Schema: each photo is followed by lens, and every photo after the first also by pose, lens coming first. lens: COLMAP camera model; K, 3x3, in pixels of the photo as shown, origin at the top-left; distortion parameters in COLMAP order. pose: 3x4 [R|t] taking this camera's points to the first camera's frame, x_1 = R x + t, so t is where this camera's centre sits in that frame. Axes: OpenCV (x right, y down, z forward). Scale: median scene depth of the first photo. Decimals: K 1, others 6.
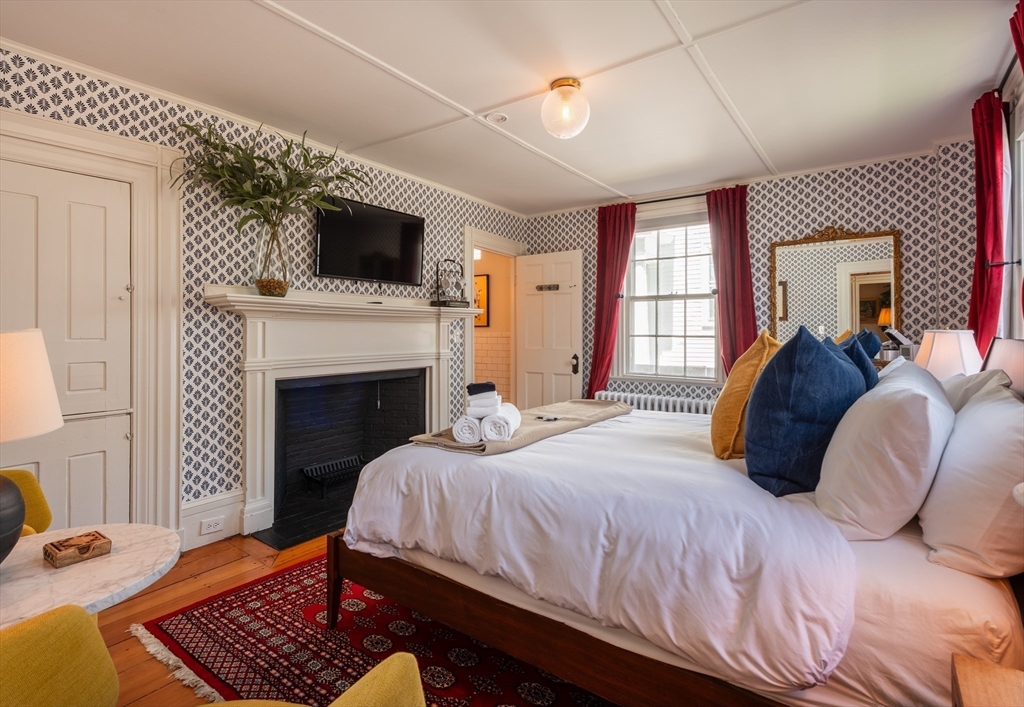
lens RADIAL K [[469.8, 0, 518.1], [0, 469.8, 329.2], [0, 0, 1]] dist [-0.000559, -0.000356]
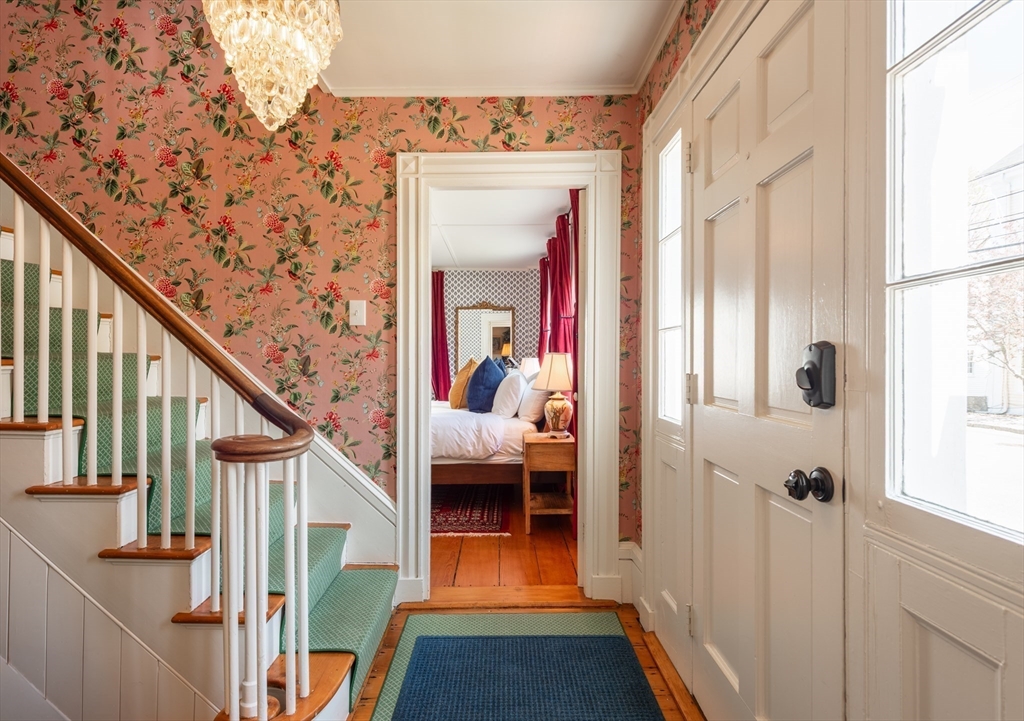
lens RADIAL K [[529.6, 0, 512.0], [0, 529.6, 360.5], [0, 0, 1]] dist [0.000025, -0.000005]
pose [[0.778483, 0.003143, 0.627658, -0.627696], [-0.007436, 0.999963, 0.004216, 0.003581], [-0.627622, -0.007949, 0.778477, -0.774294]]
